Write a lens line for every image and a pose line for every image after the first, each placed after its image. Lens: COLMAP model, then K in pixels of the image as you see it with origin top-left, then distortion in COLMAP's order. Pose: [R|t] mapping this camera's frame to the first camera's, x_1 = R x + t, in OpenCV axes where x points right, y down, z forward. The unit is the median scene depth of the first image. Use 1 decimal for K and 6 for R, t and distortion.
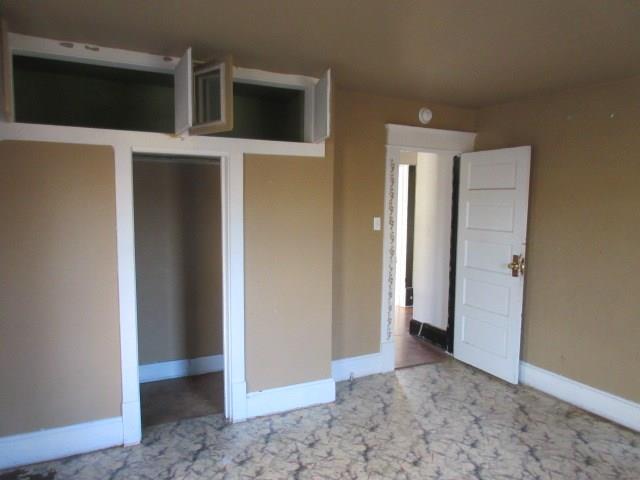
lens RADIAL K [[474.6, 0, 319.8], [0, 474.6, 240.0], [0, 0, 1]] dist [-0.005532, 0.000965]
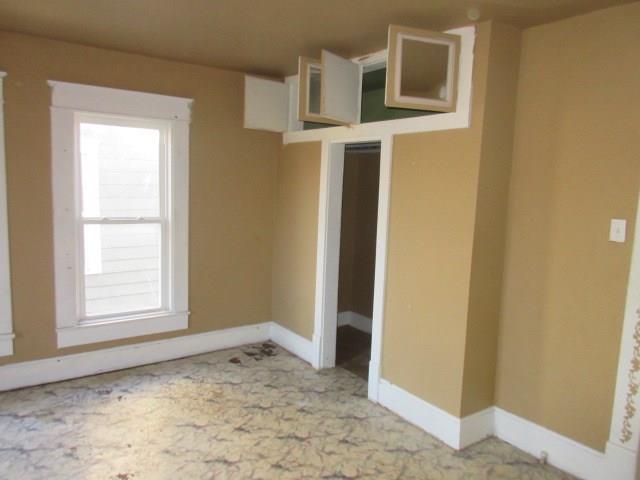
lens RADIAL K [[474.6, 0, 318.5], [0, 474.6, 240.4], [0, 0, 1]] dist [-0.005532, 0.000965]
pose [[0.140256, 0.114213, -0.983506, 0.829066], [-0.115508, 0.988429, 0.098312, -0.048421], [0.983355, 0.099814, 0.151825, 0.741500]]
